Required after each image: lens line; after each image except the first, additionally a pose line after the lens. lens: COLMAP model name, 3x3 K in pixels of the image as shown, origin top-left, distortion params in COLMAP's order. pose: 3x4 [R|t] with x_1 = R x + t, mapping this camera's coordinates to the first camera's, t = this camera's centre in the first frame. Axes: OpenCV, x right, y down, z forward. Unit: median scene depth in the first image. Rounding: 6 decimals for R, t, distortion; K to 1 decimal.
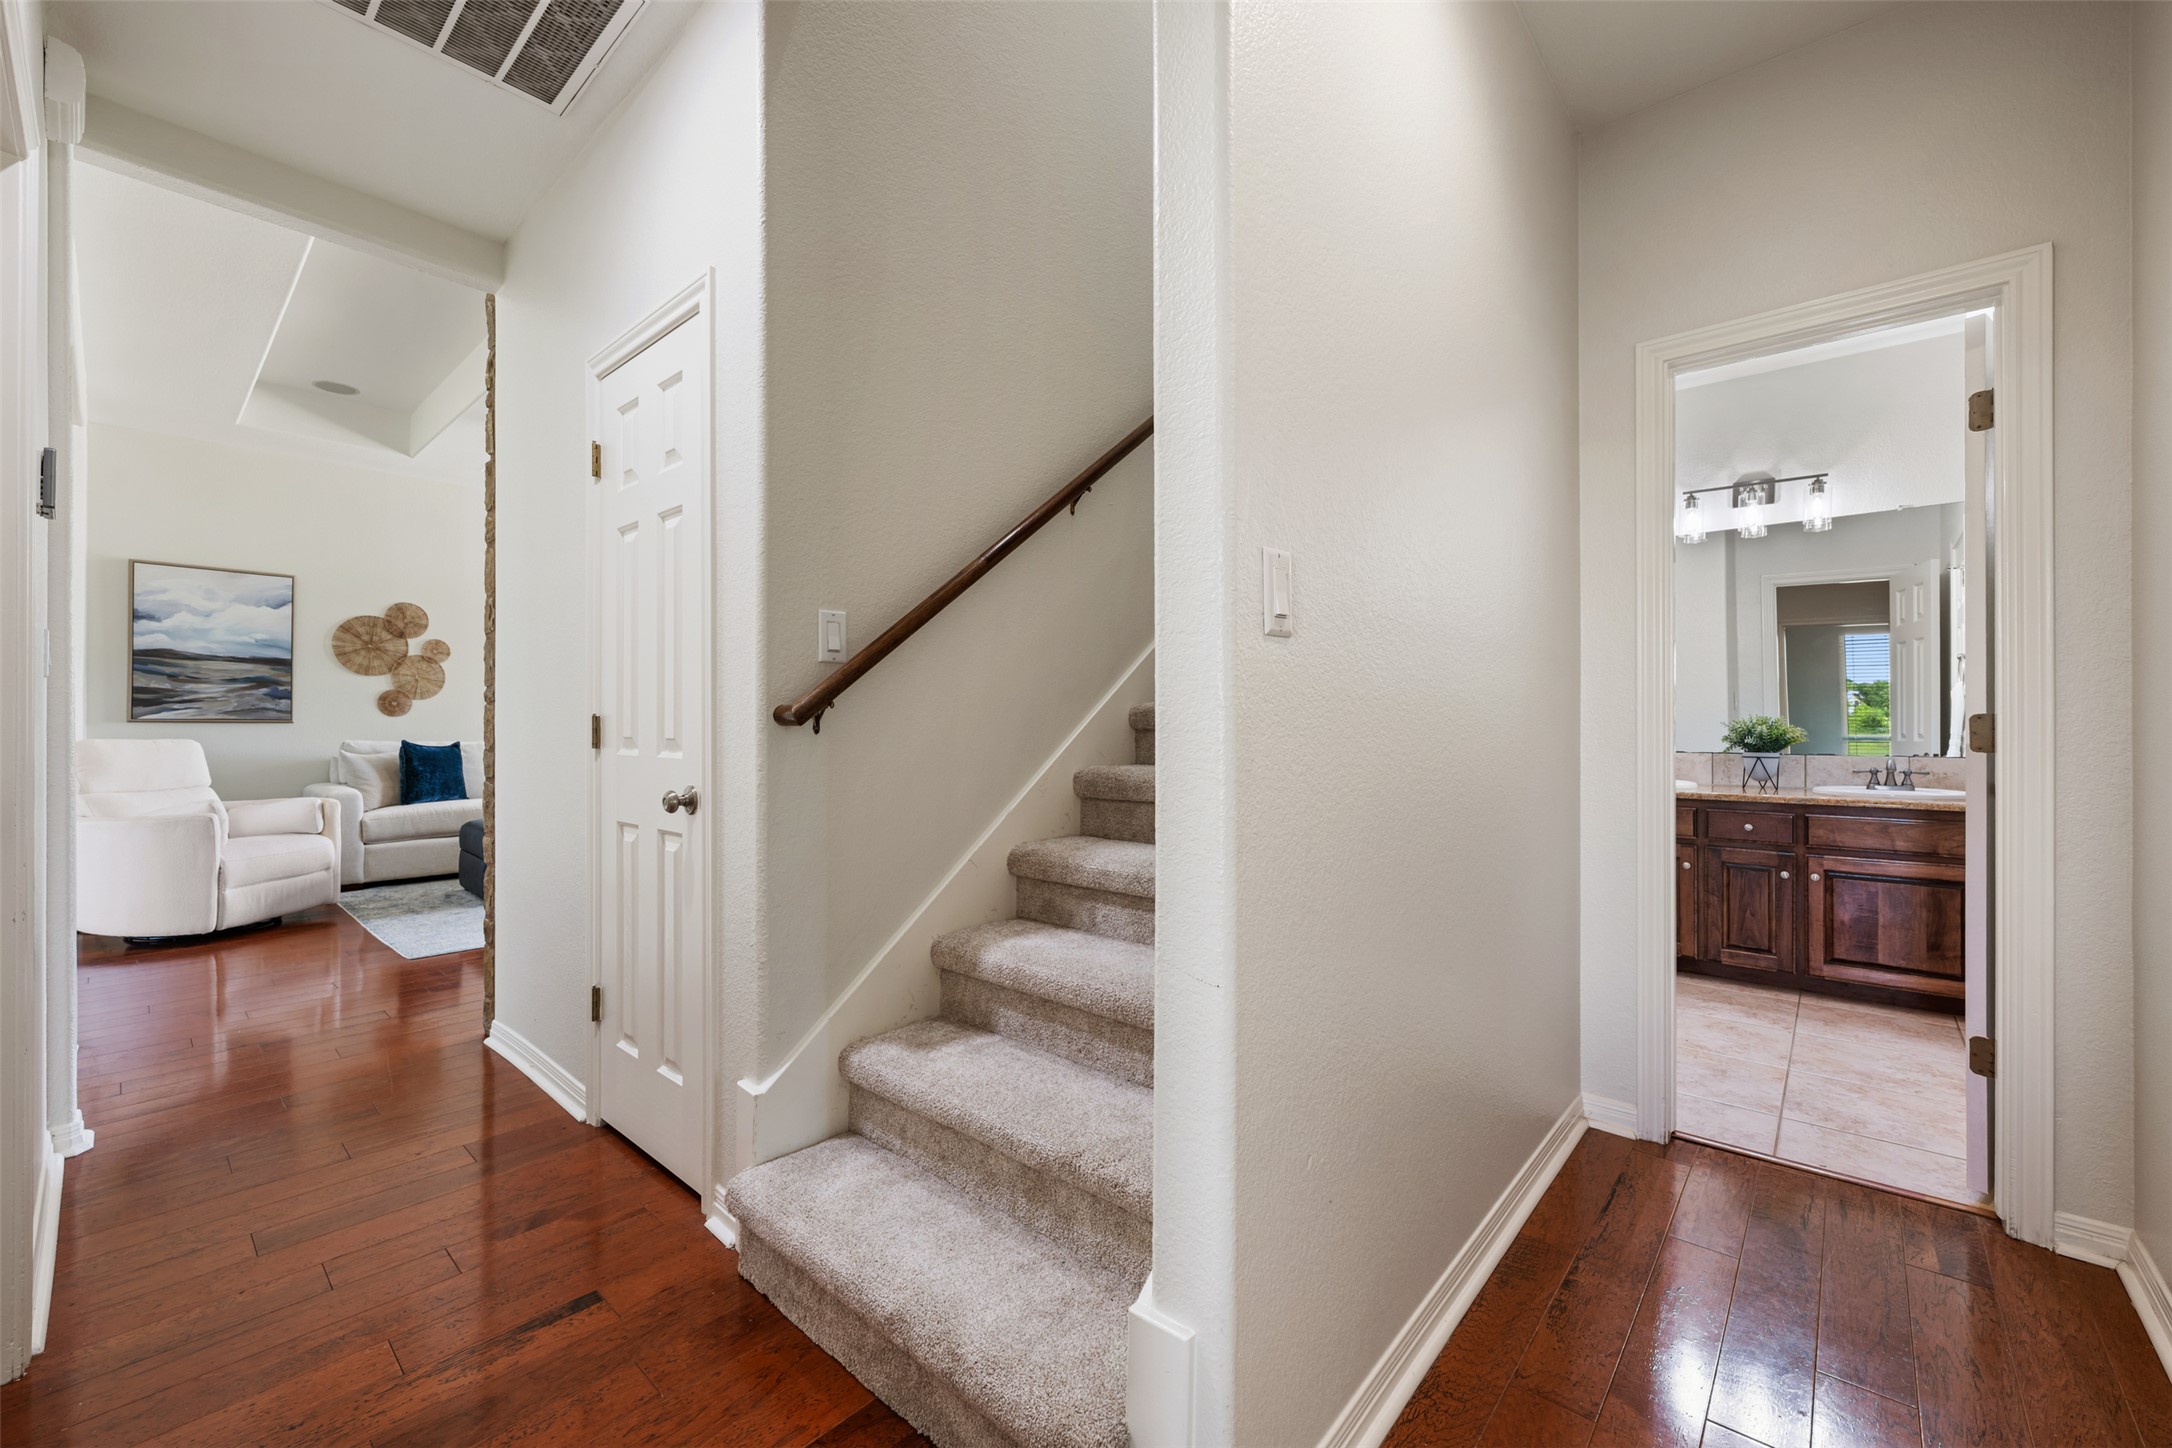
lens RADIAL K [[862.5, 0, 1084.3], [0, 862.5, 718.3], [0, 0, 1]] dist [-0.000221, 0.000246]
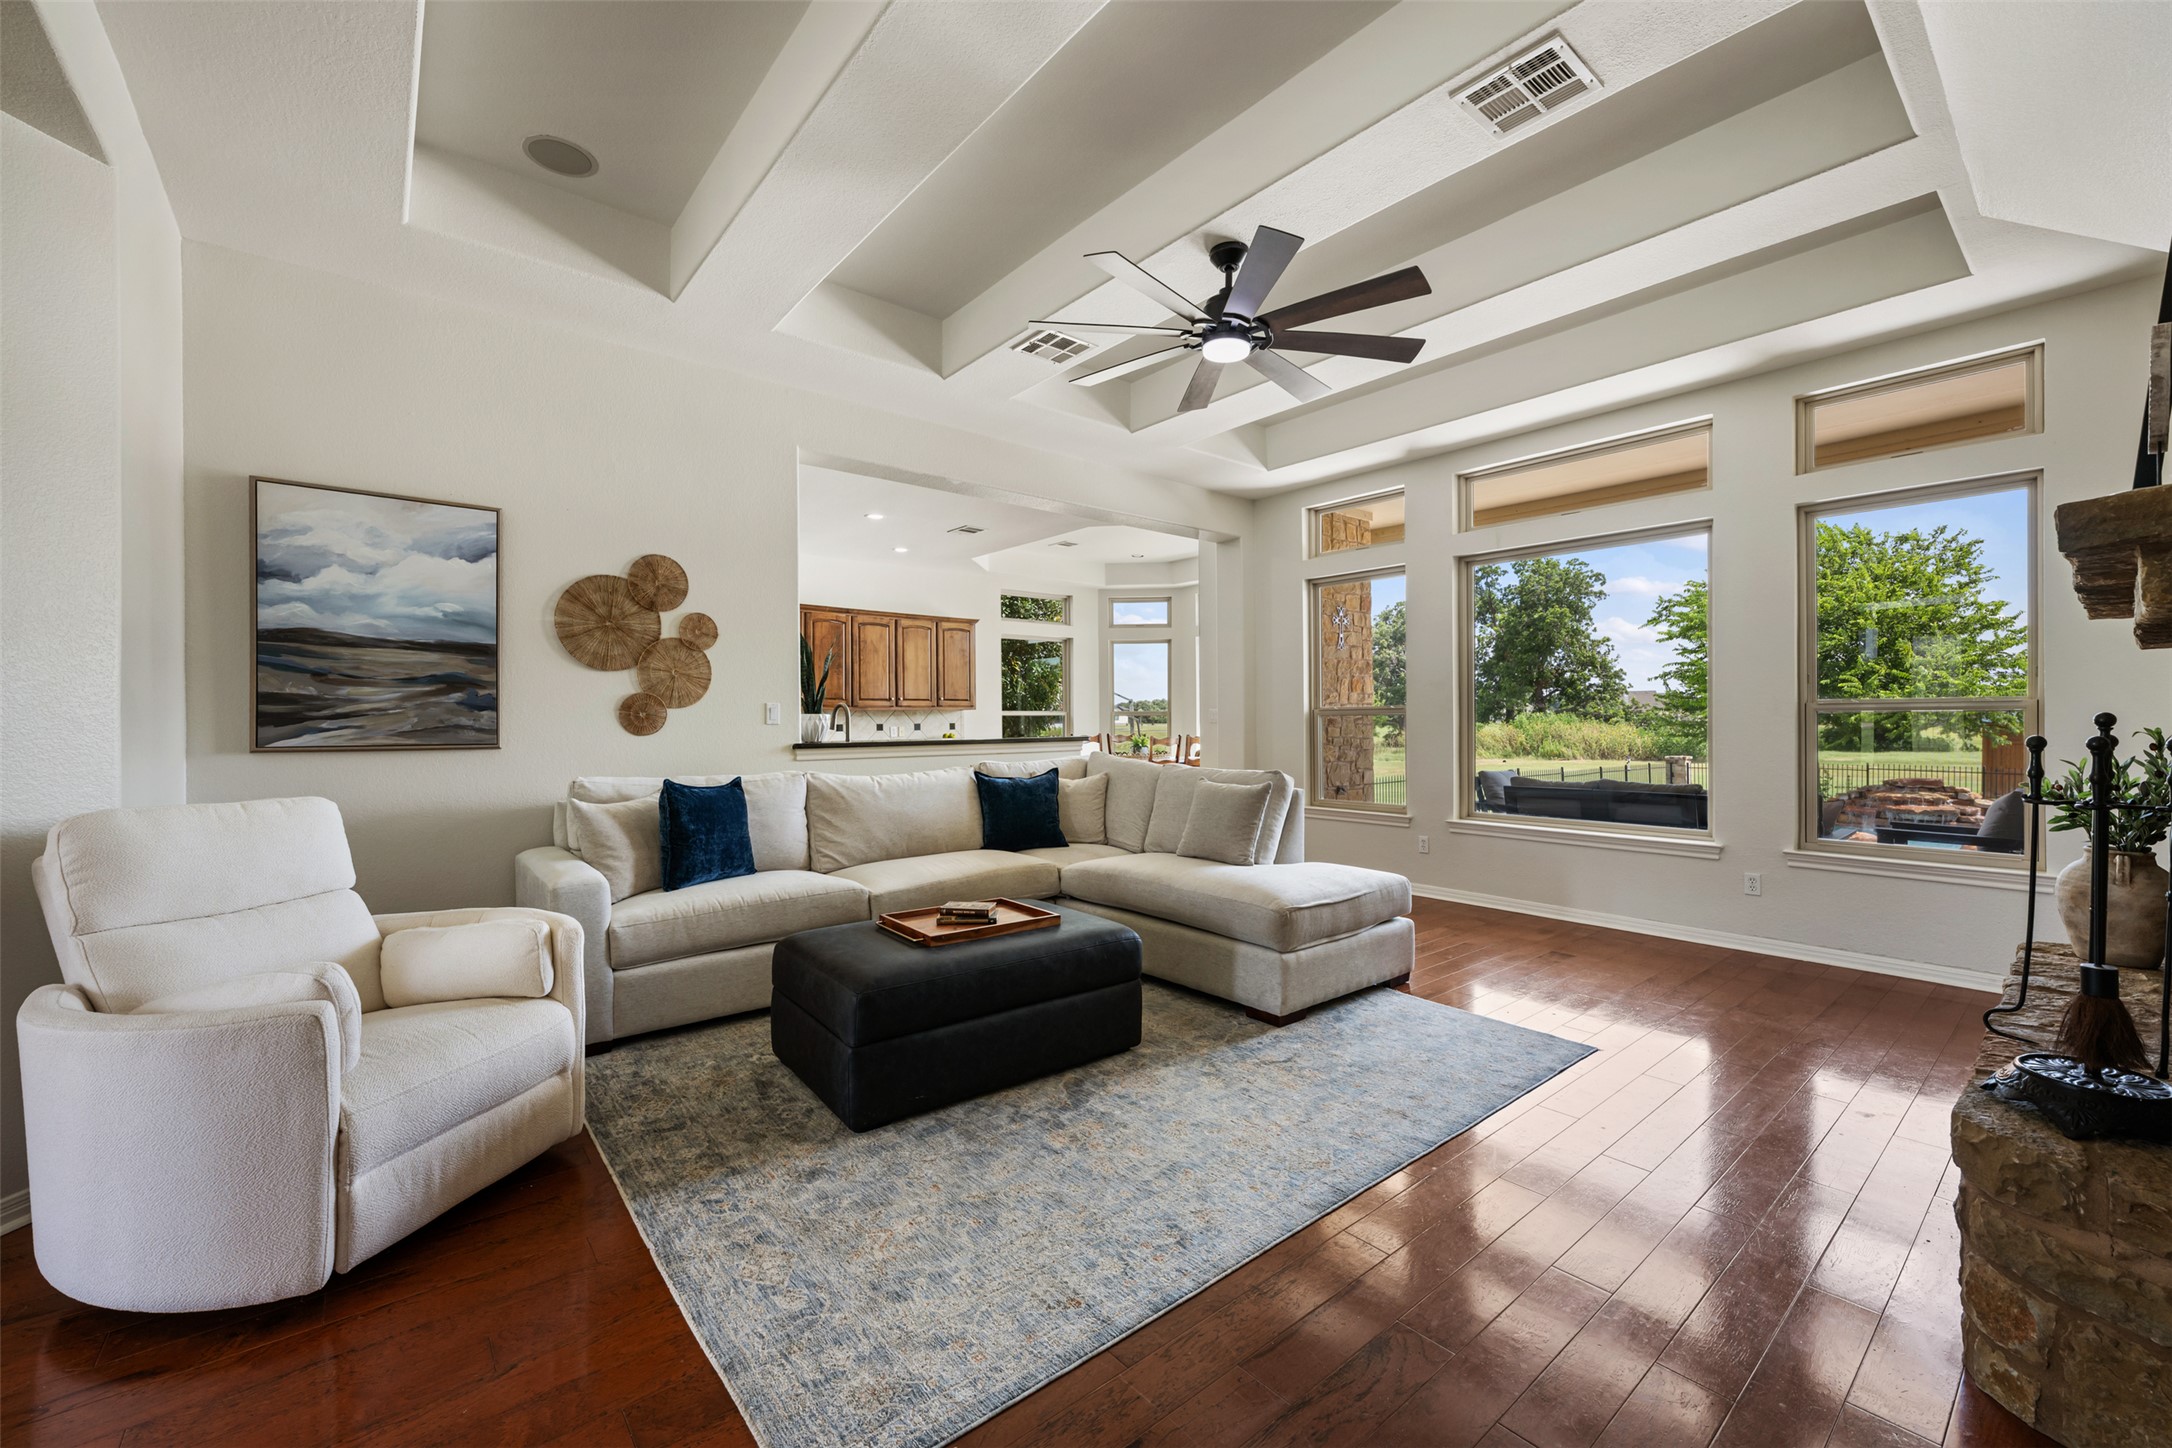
lens RADIAL K [[862.5, 0, 1079.6], [0, 862.5, 721.3], [0, 0, 1]] dist [-0.000221, 0.000246]
pose [[0.987784, -0.002340, -0.155810, -0.433811], [0.003889, 0.999946, 0.009640, -0.019381], [0.155779, -0.010128, 0.987740, 0.479680]]
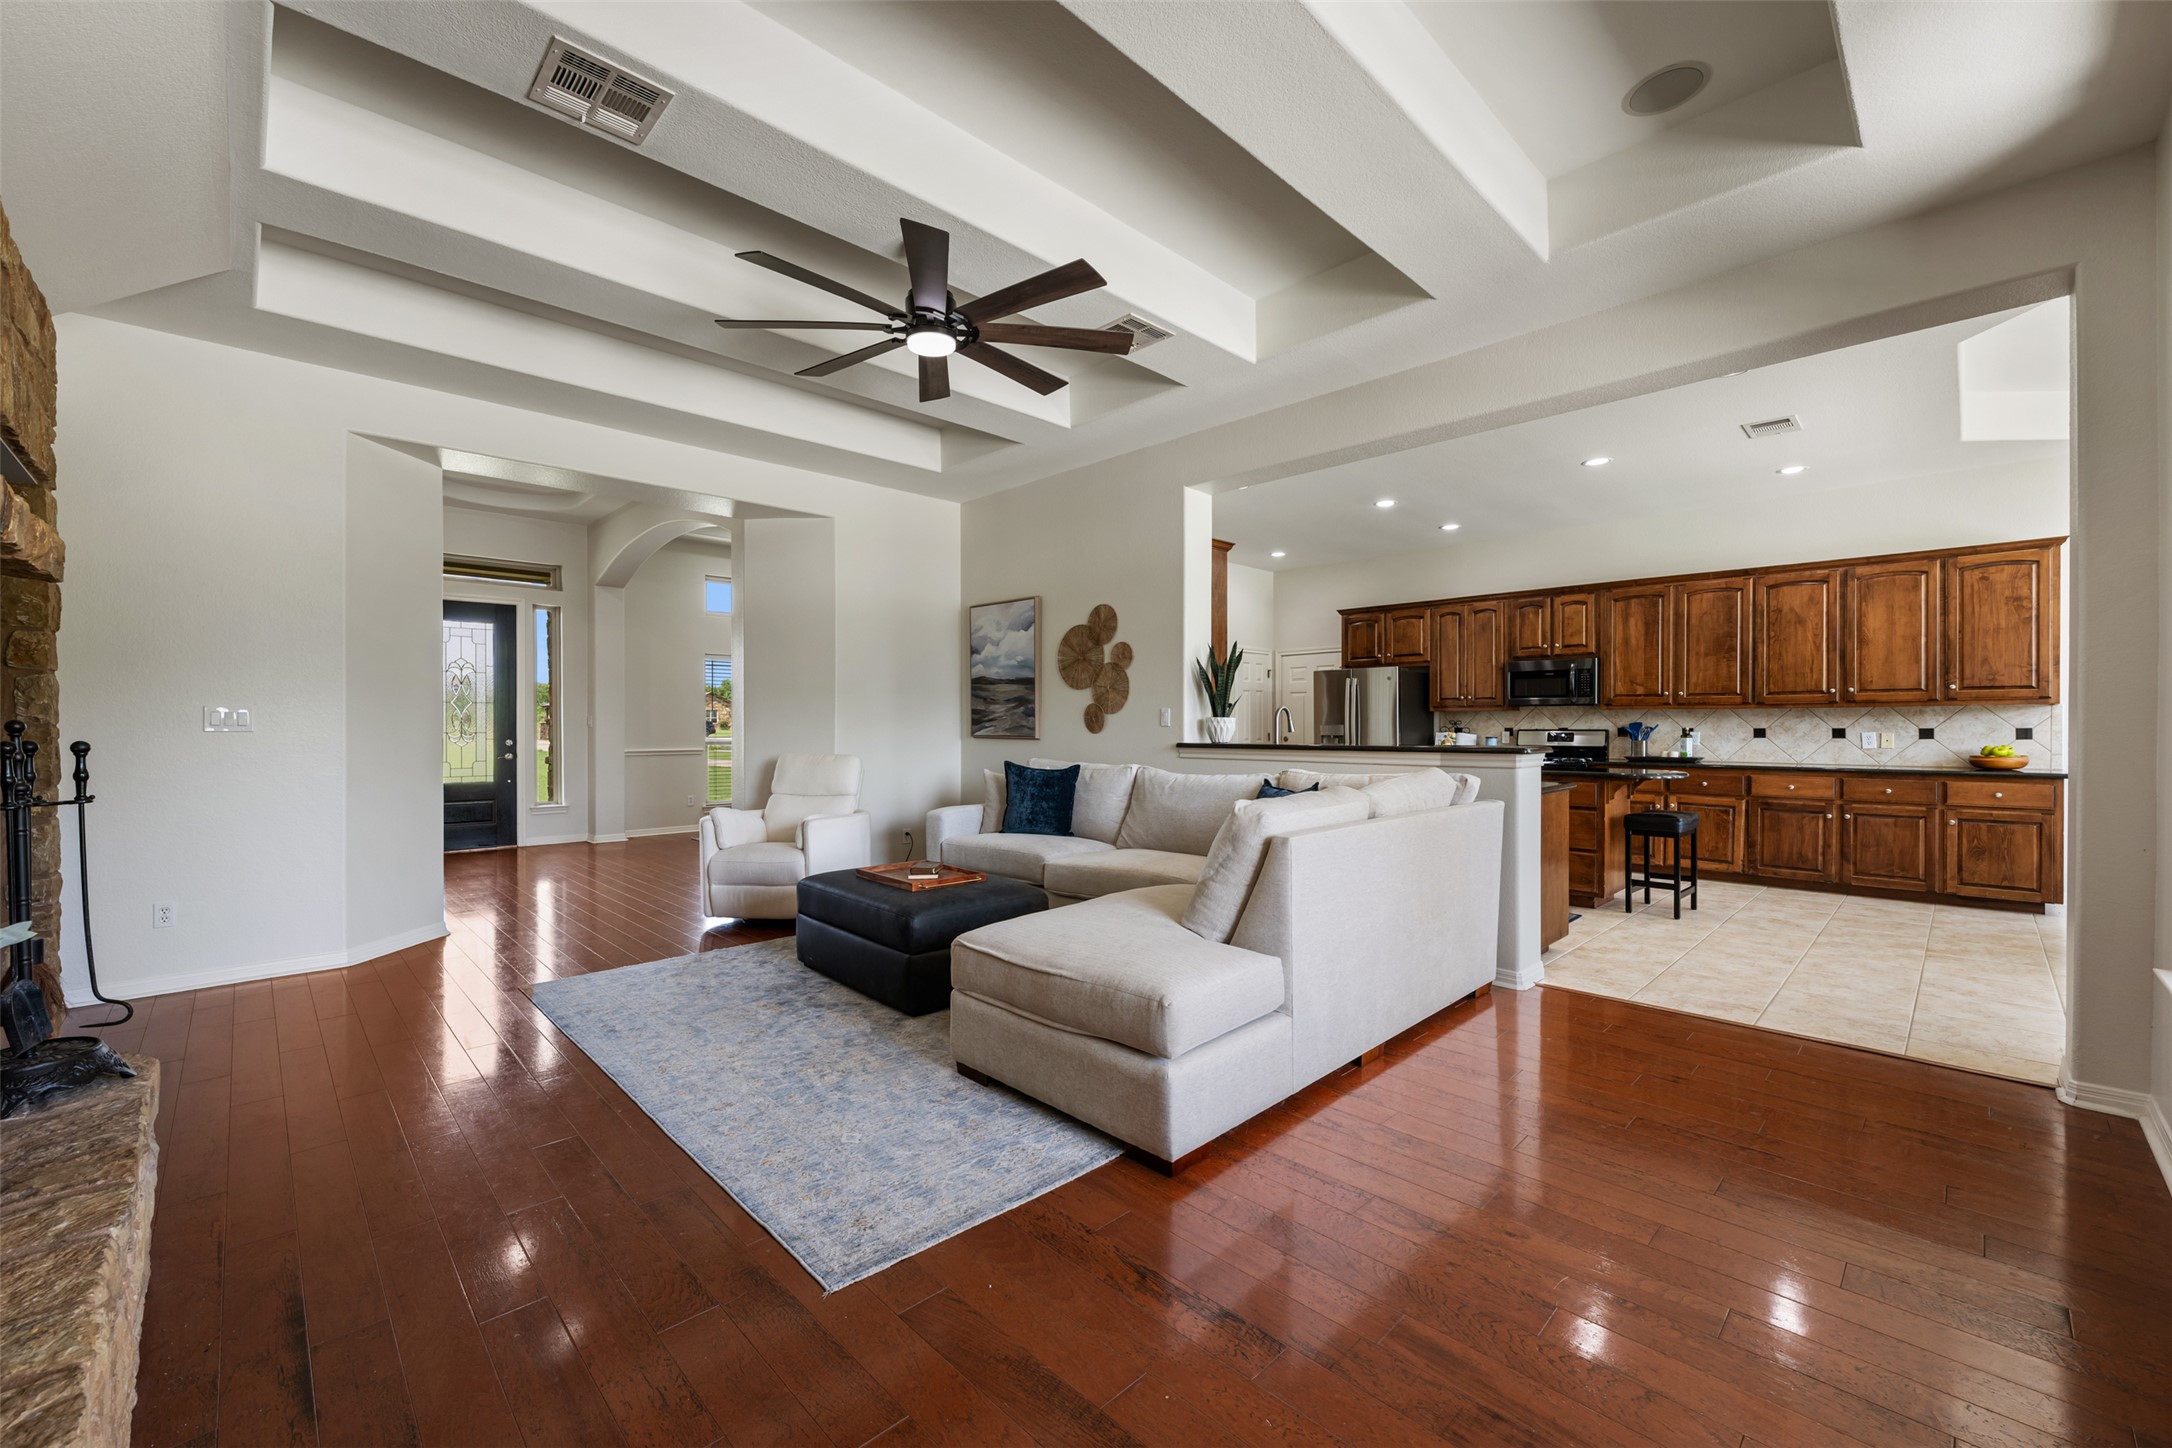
lens RADIAL K [[862.5, 0, 1083.9], [0, 862.5, 728.5], [0, 0, 1]] dist [-0.000221, 0.000246]
pose [[-0.065870, 0.009078, -0.997787, 0.110718], [0.008656, 0.999926, 0.008526, -0.016685], [0.997791, -0.008075, -0.065944, 1.176440]]
